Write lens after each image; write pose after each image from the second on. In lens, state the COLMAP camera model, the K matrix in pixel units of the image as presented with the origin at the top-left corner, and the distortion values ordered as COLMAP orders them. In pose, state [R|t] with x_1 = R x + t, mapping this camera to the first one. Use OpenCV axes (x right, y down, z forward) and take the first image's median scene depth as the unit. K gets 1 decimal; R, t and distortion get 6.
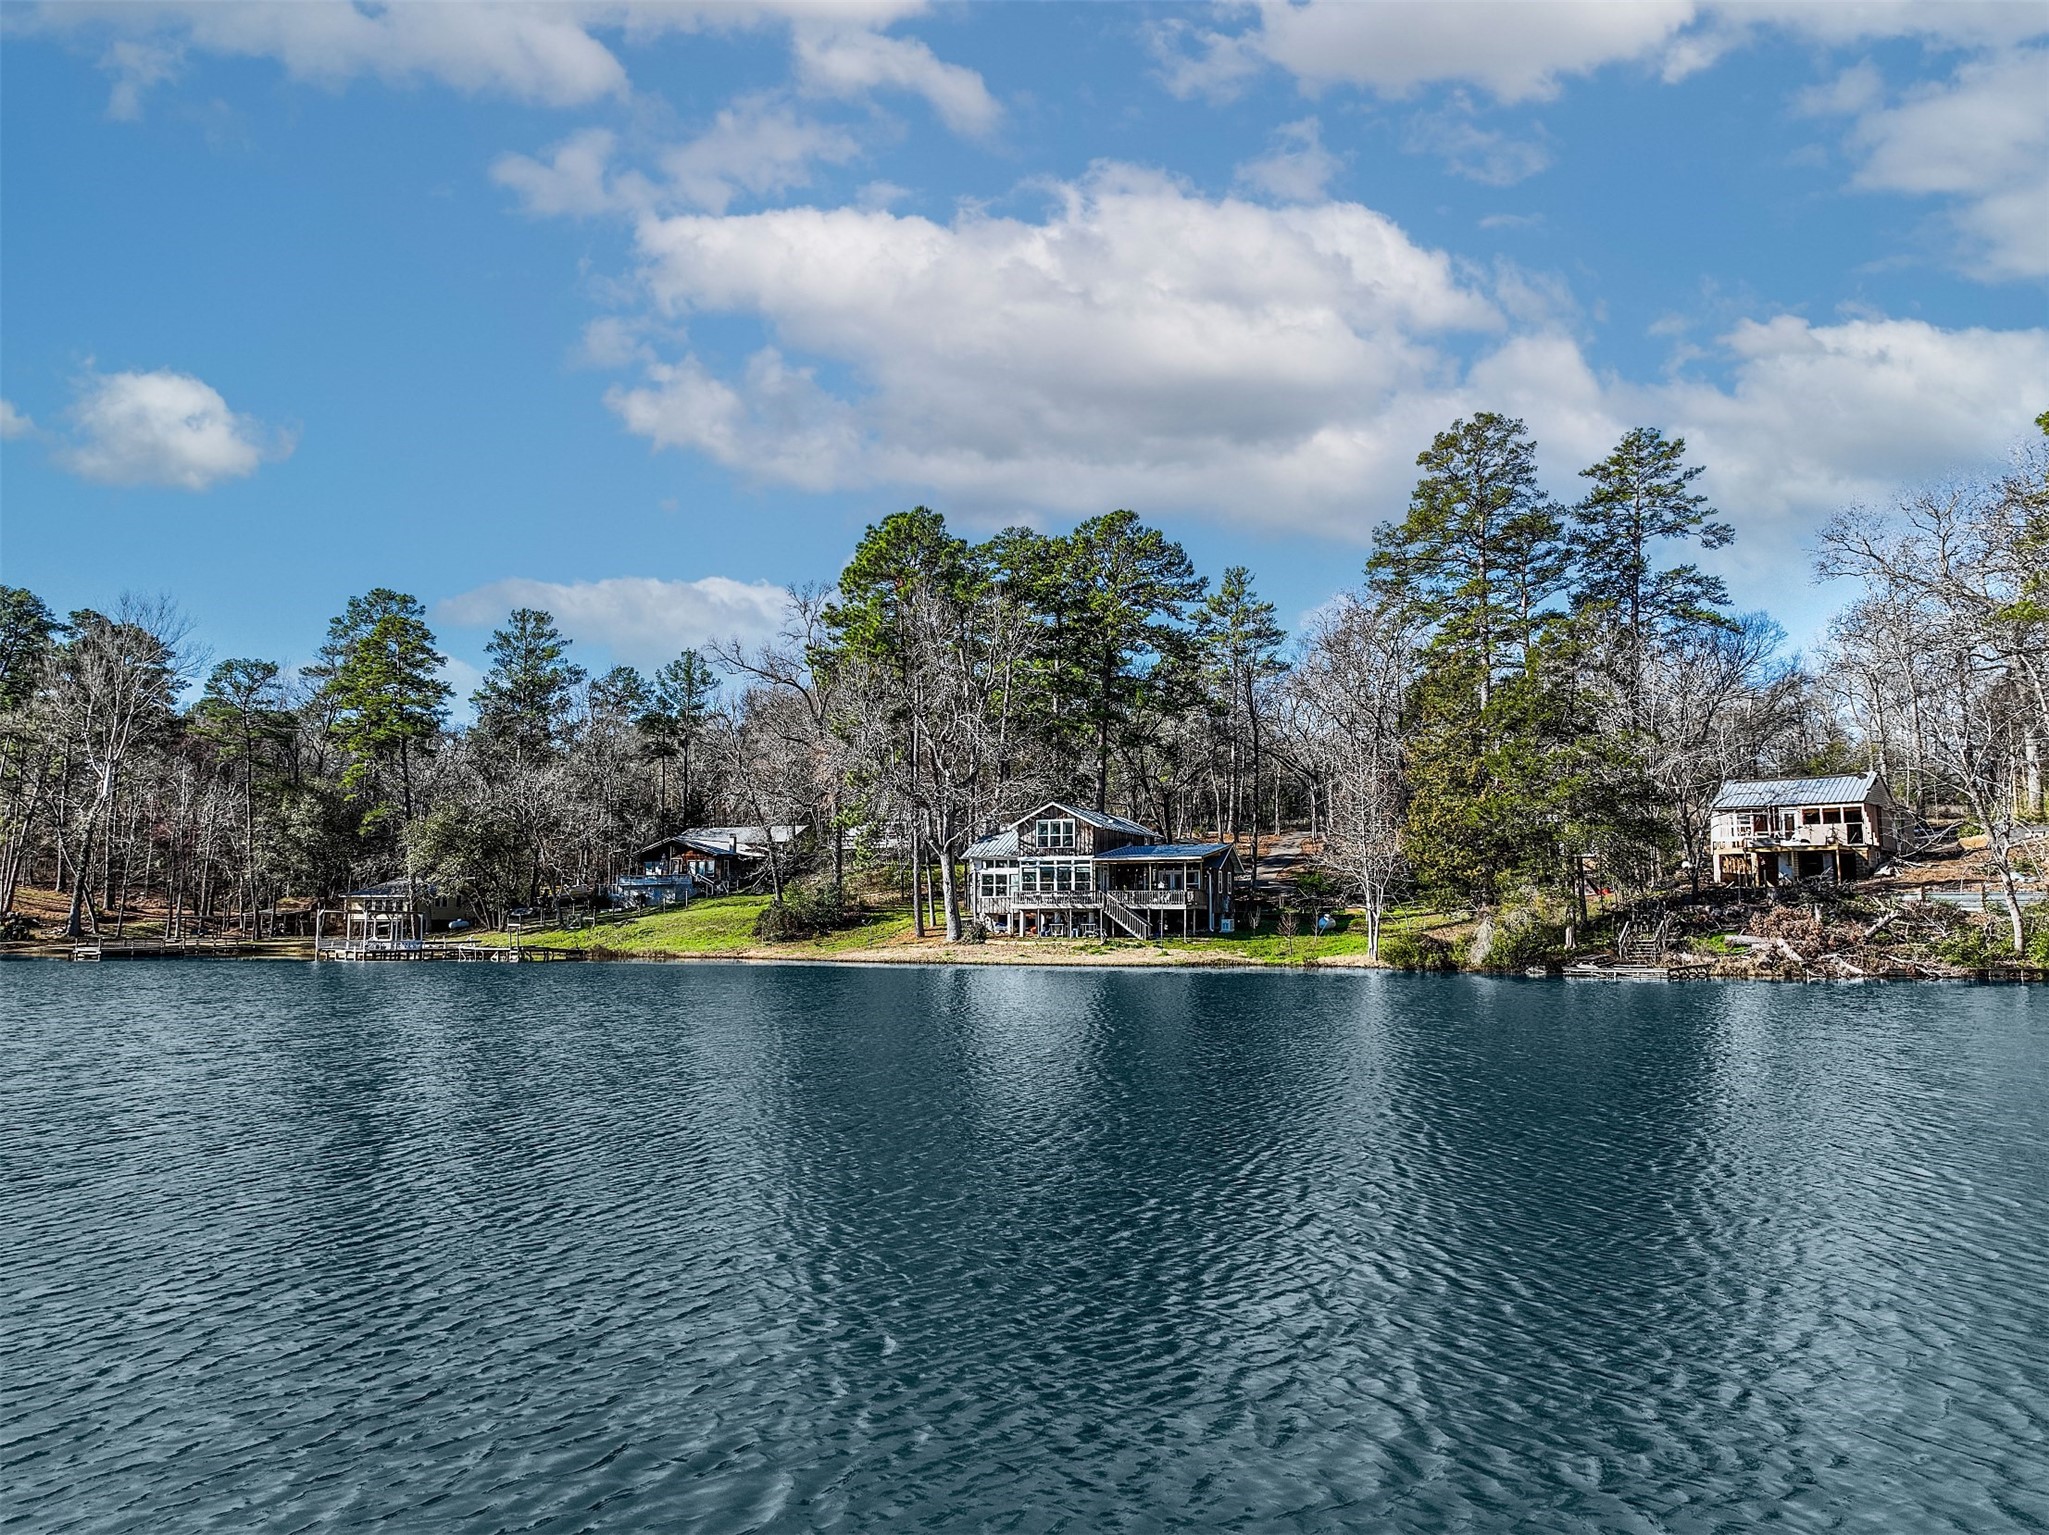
lens RADIAL K [[1438.8, 0, 1021.8], [0, 1438.8, 771.6], [0, 0, 1]] dist [0.007713, 0.005858]
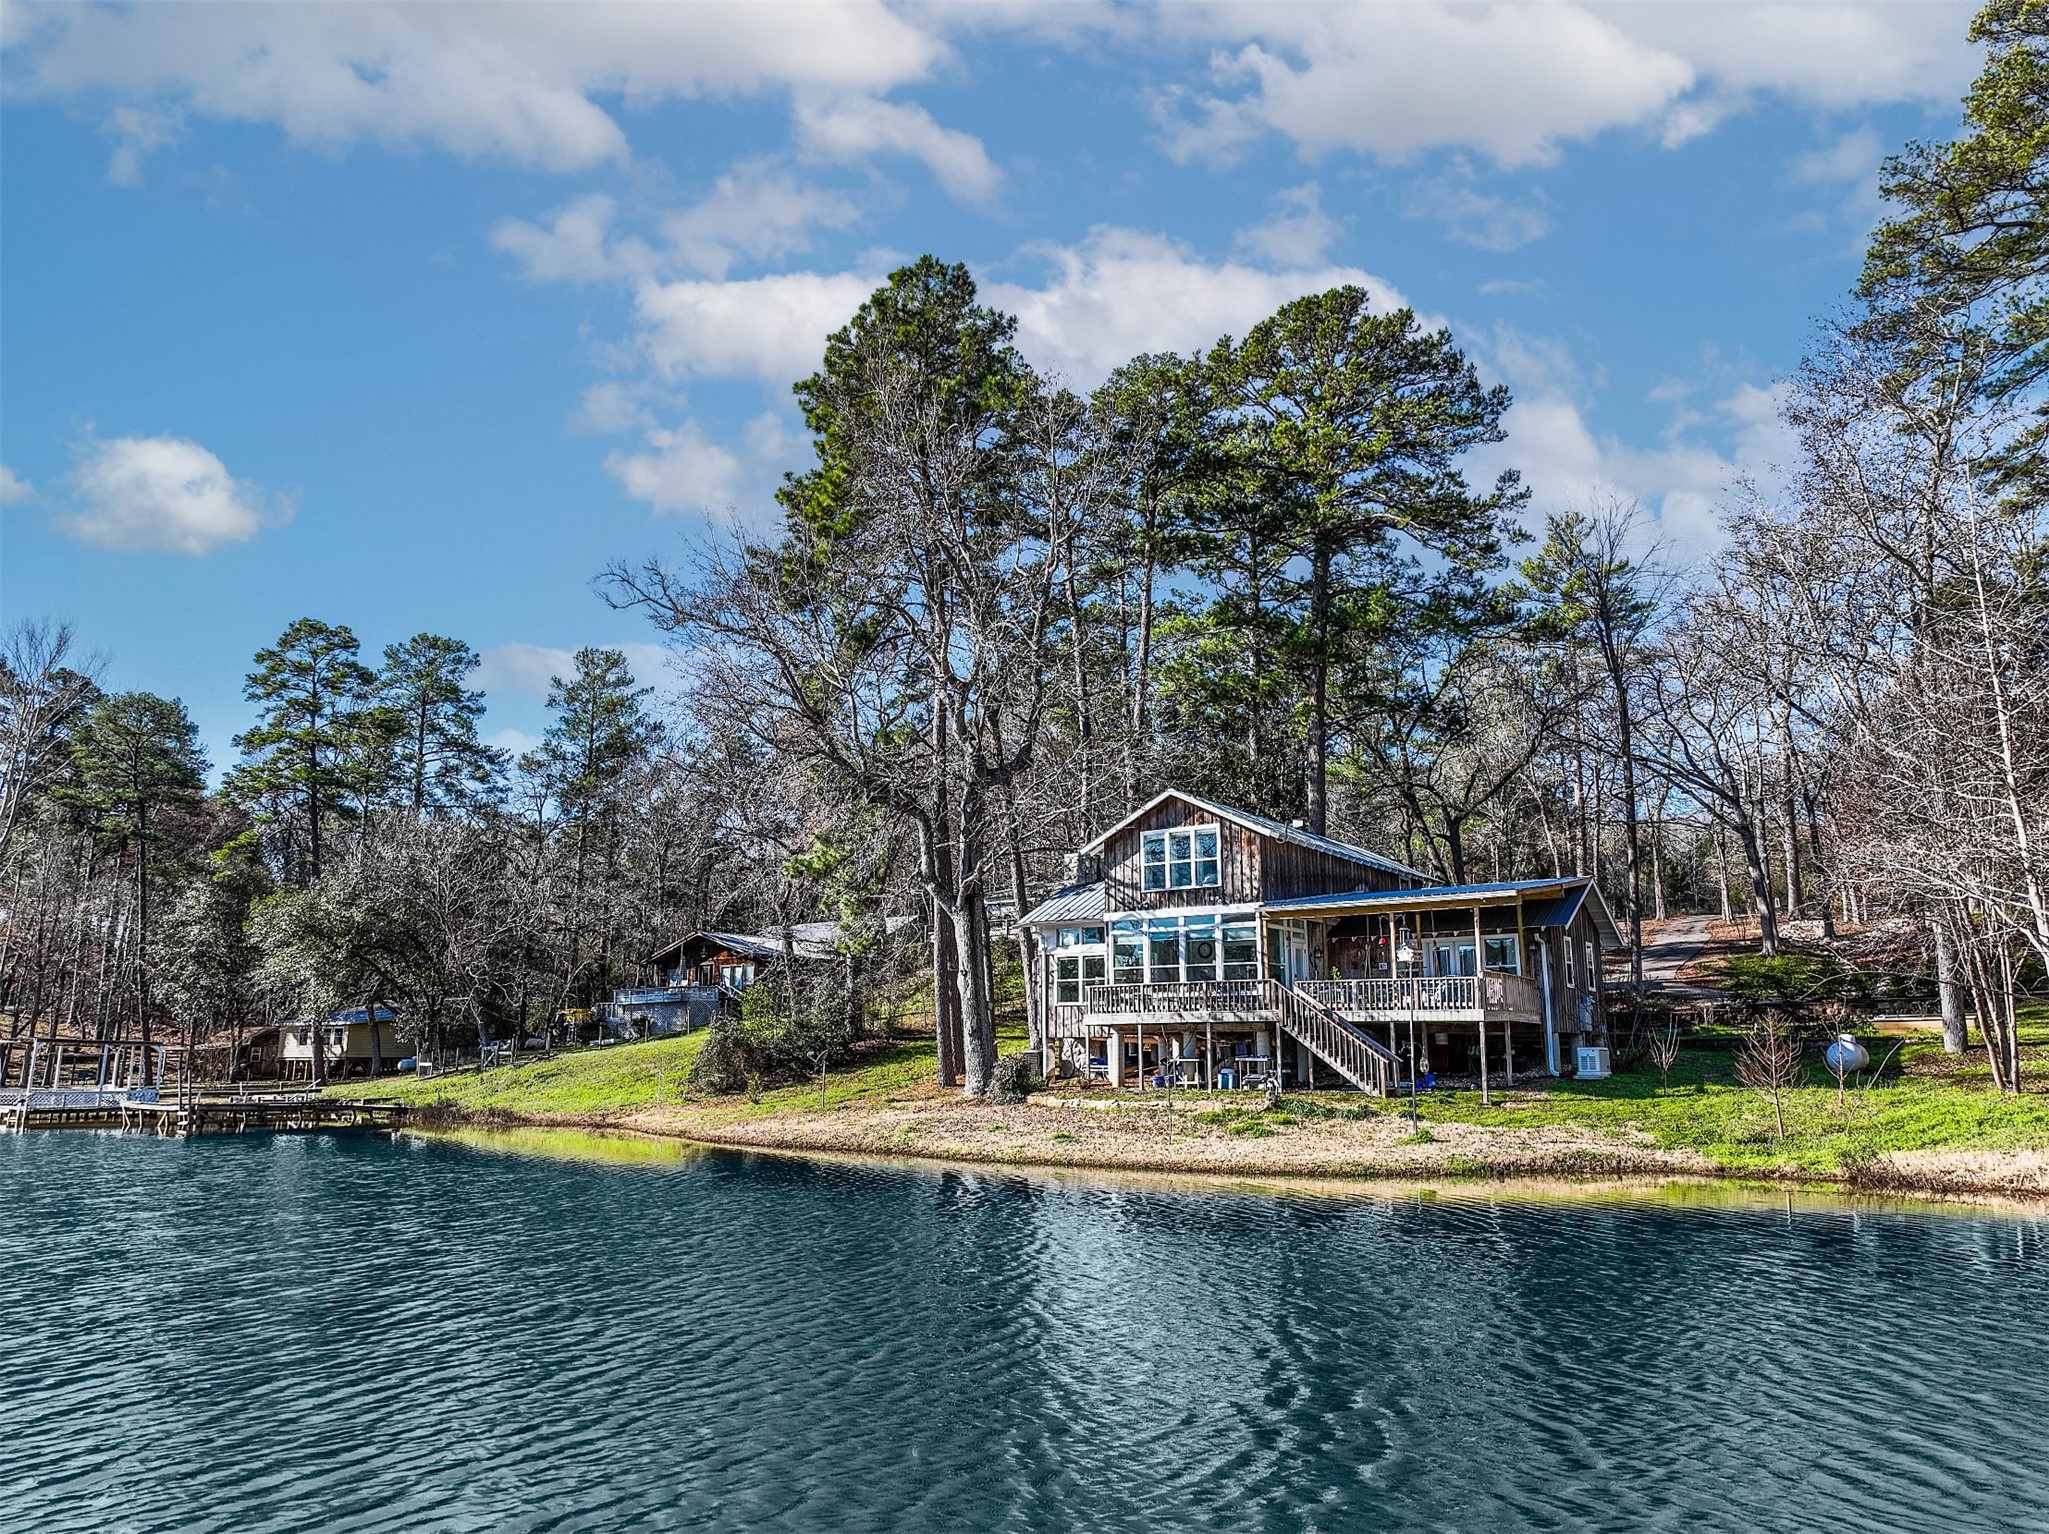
lens RADIAL K [[1438.8, 0, 1027.2], [0, 1438.8, 767.7], [0, 0, 1]] dist [0.007713, 0.005858]
pose [[0.976378, -0.043884, -0.211565, 0.073959], [0.022574, 0.994517, -0.102109, 0.060241], [0.214886, 0.094921, 0.972015, 0.543489]]
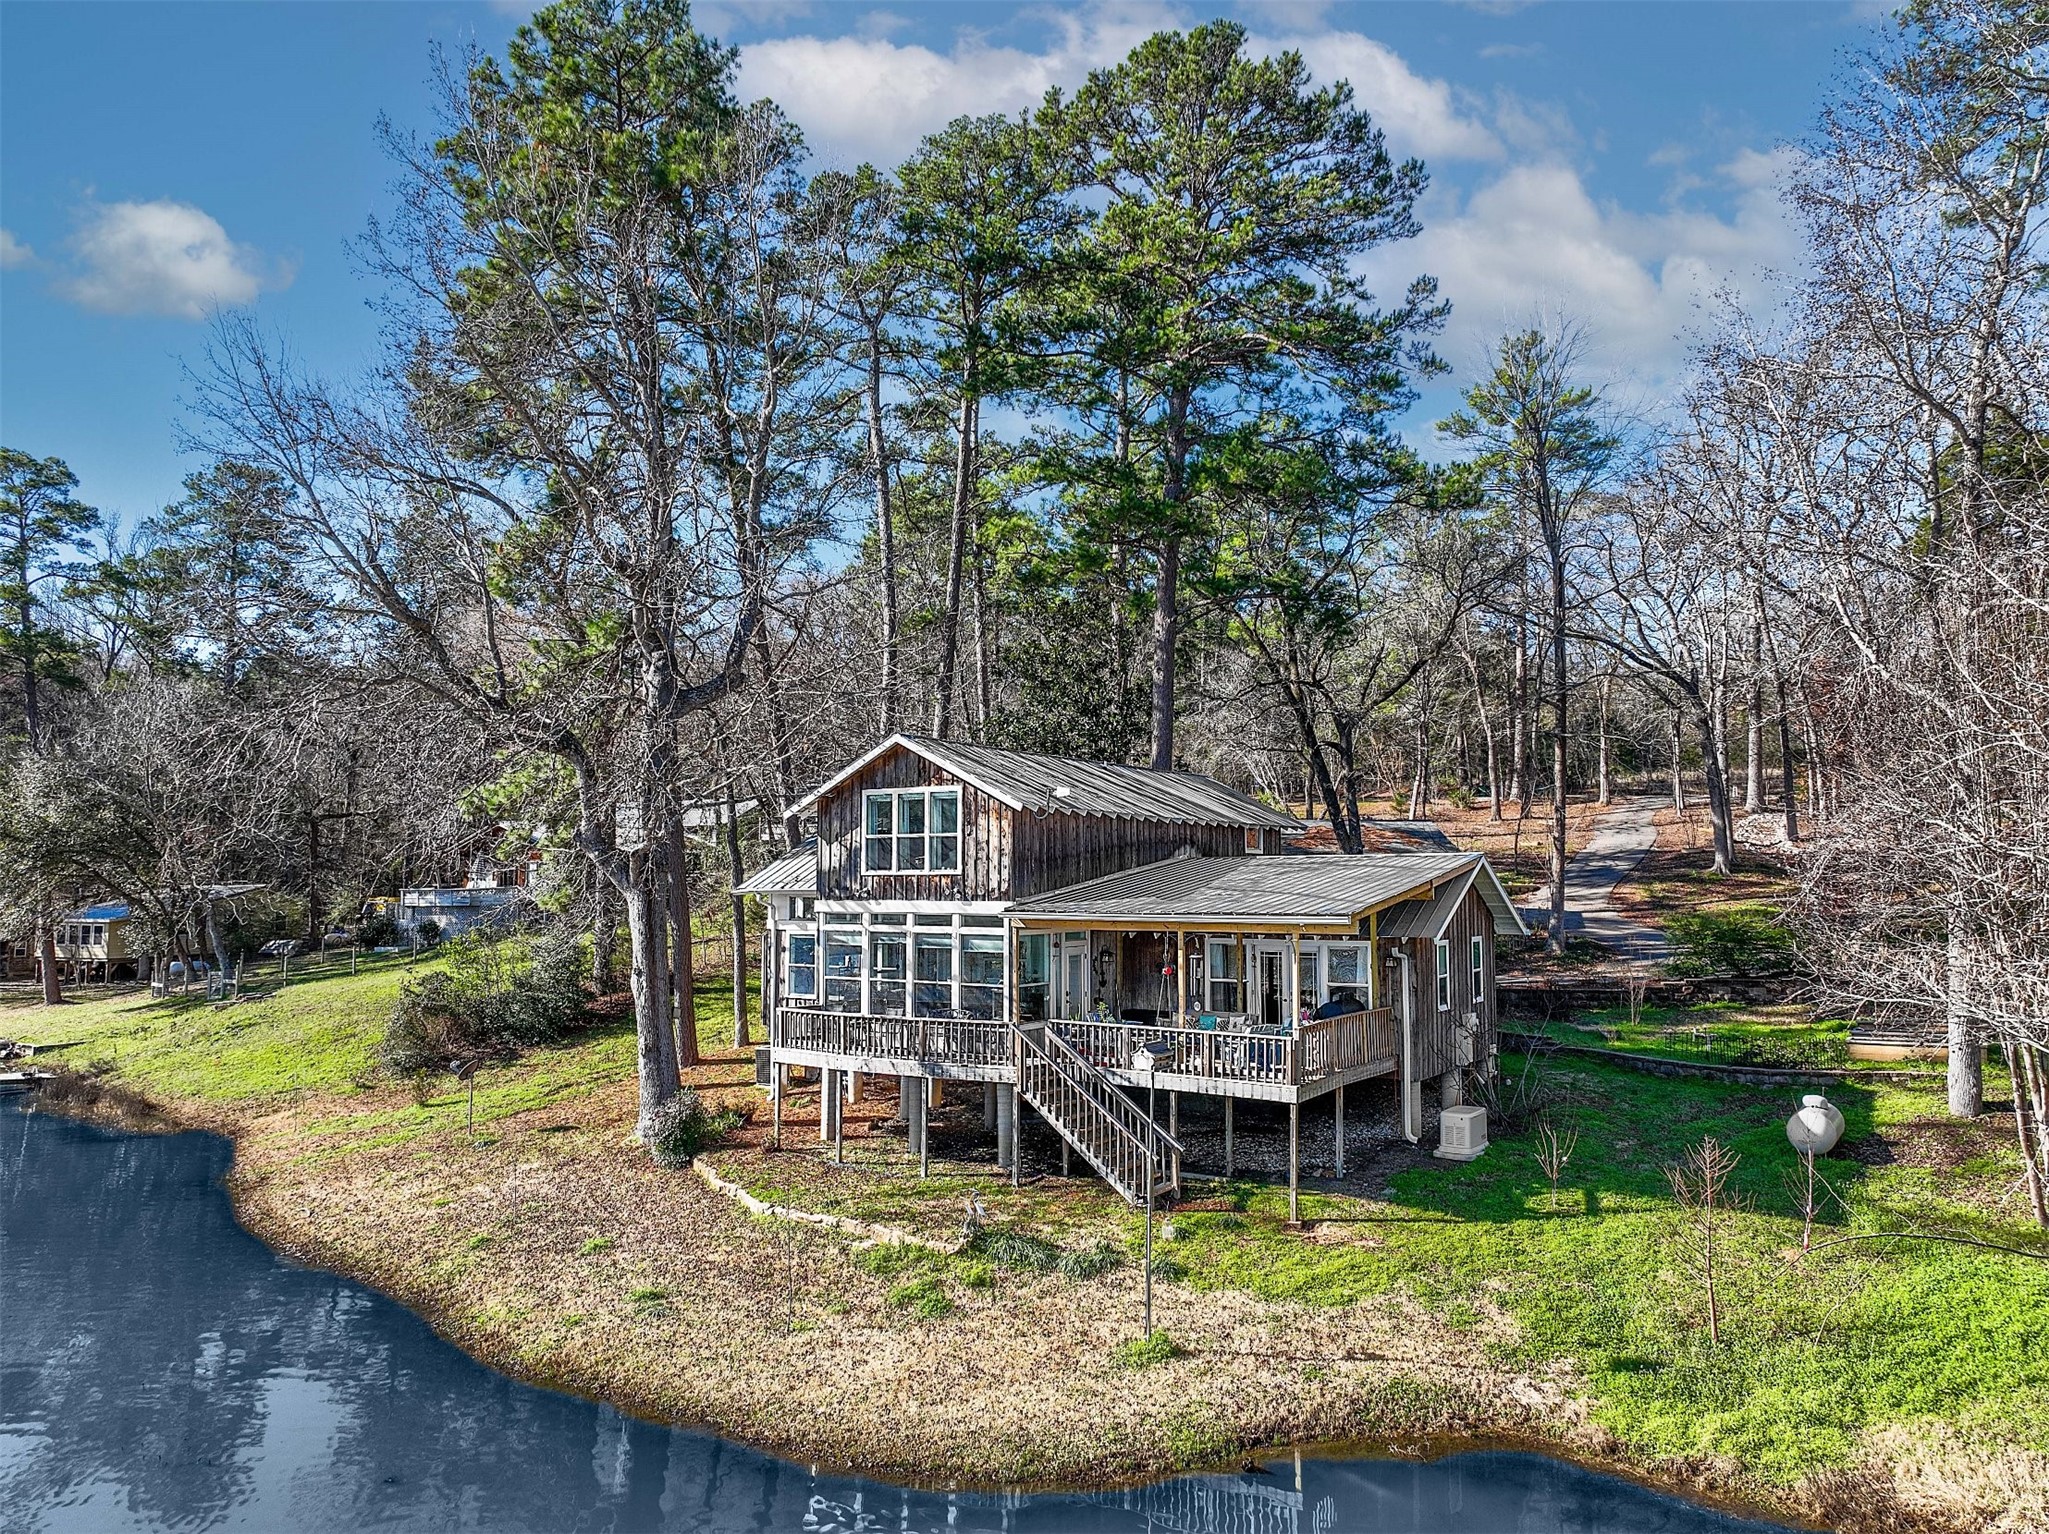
lens RADIAL K [[1438.8, 0, 1023.3], [0, 1438.8, 764.5], [0, 0, 1]] dist [0.007713, 0.005858]
pose [[0.980204, -0.015113, -0.197413, 0.113342], [0.019437, 0.999611, 0.019985, 0.022101], [0.197034, -0.023426, 0.980117, 0.685842]]
